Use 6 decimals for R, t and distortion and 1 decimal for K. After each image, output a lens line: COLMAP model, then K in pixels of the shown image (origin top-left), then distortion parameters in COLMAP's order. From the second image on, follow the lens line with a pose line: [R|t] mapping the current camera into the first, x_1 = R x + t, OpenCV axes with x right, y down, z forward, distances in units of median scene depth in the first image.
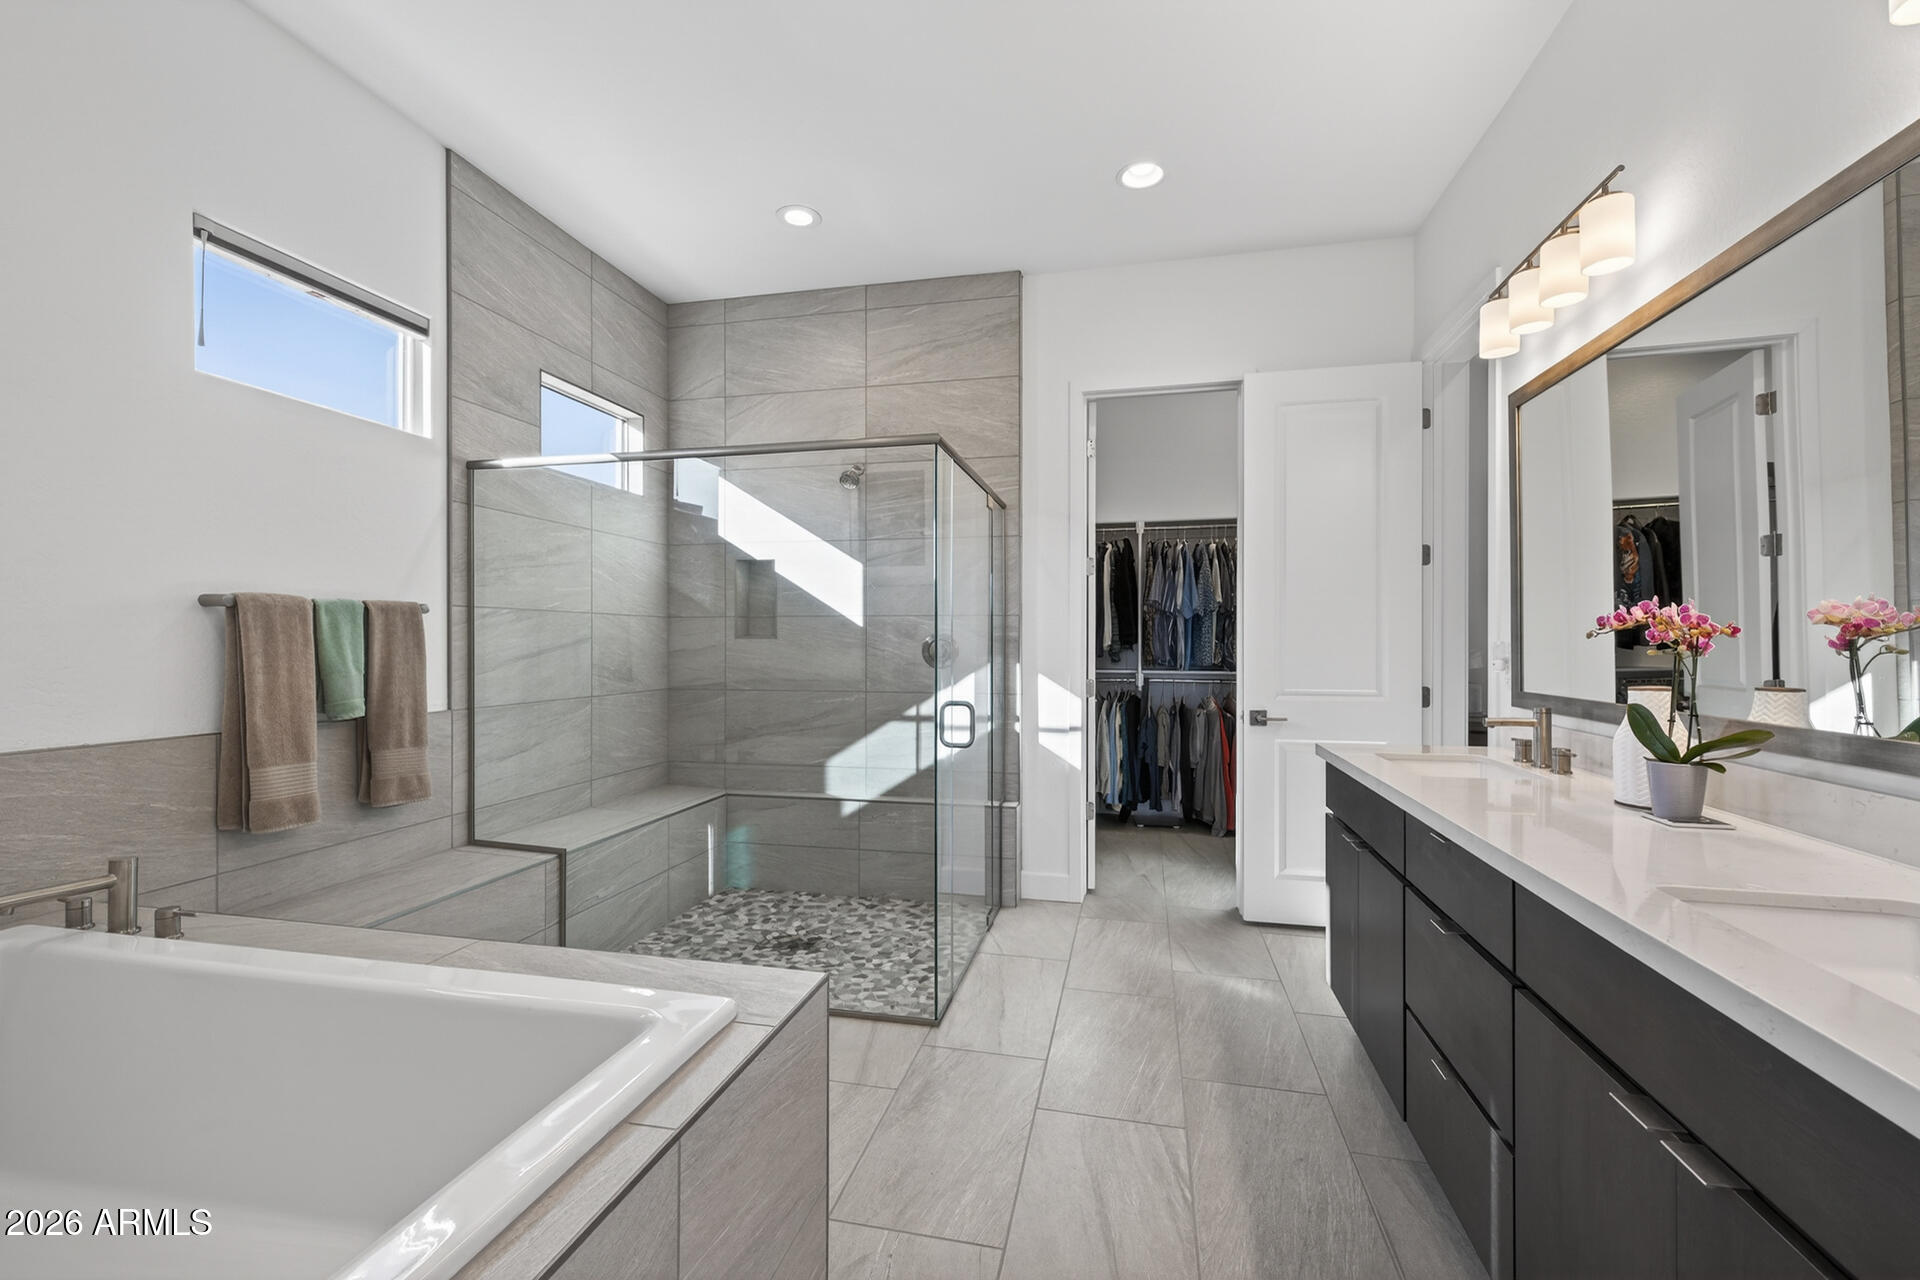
lens RADIAL K [[805.3, 0, 951.6], [0, 805.3, 648.1], [0, 0, 1]] dist [0.003966, 0.000494]
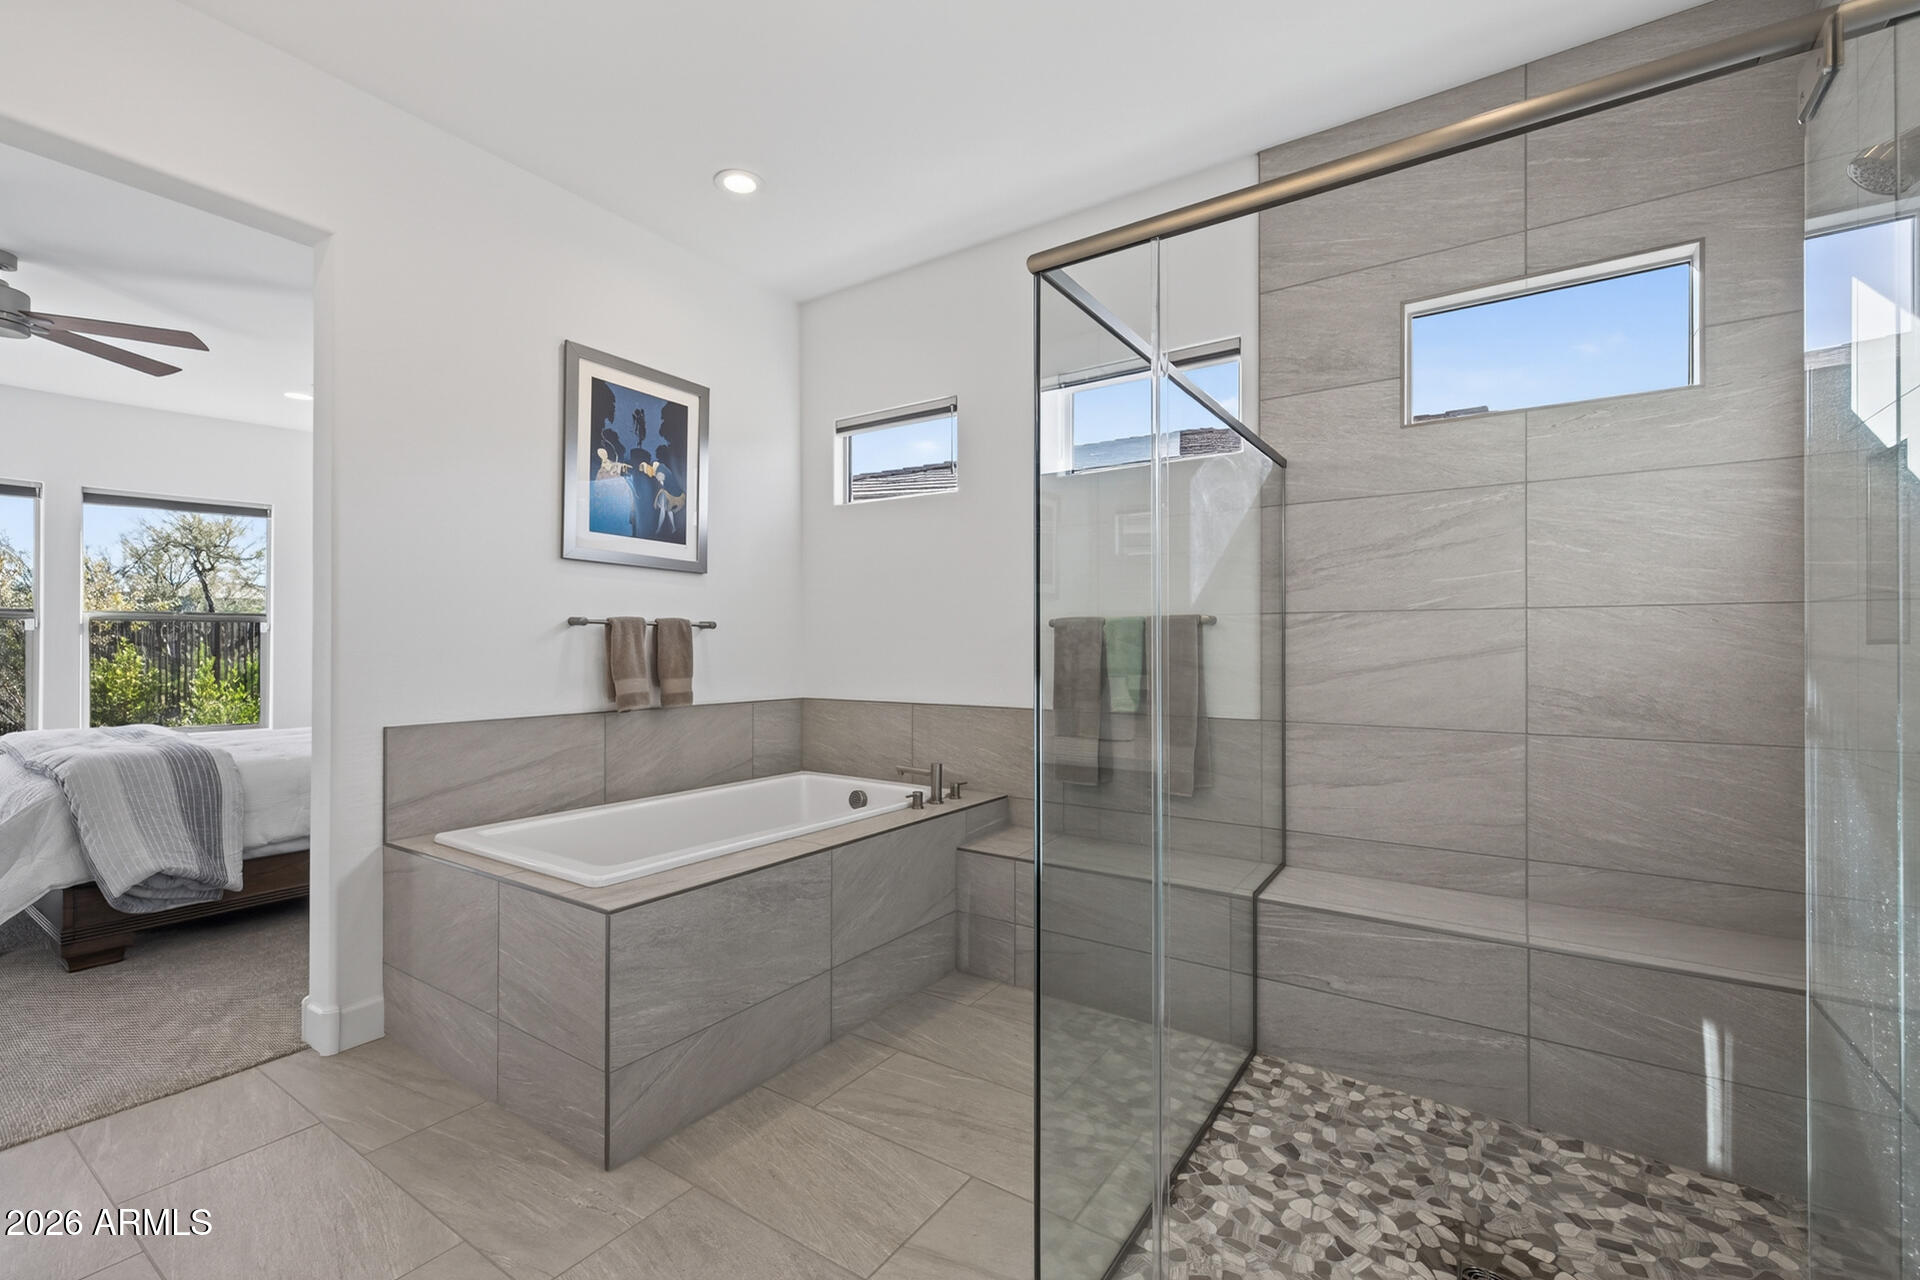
lens RADIAL K [[805.3, 0, 951.6], [0, 805.3, 648.1], [0, 0, 1]] dist [0.003966, 0.000494]
pose [[-0.359142, -0.002323, -0.933280, 0.371034], [-0.006800, 0.999977, 0.000128, -0.007430], [0.933258, 0.006392, -0.359149, 0.858383]]
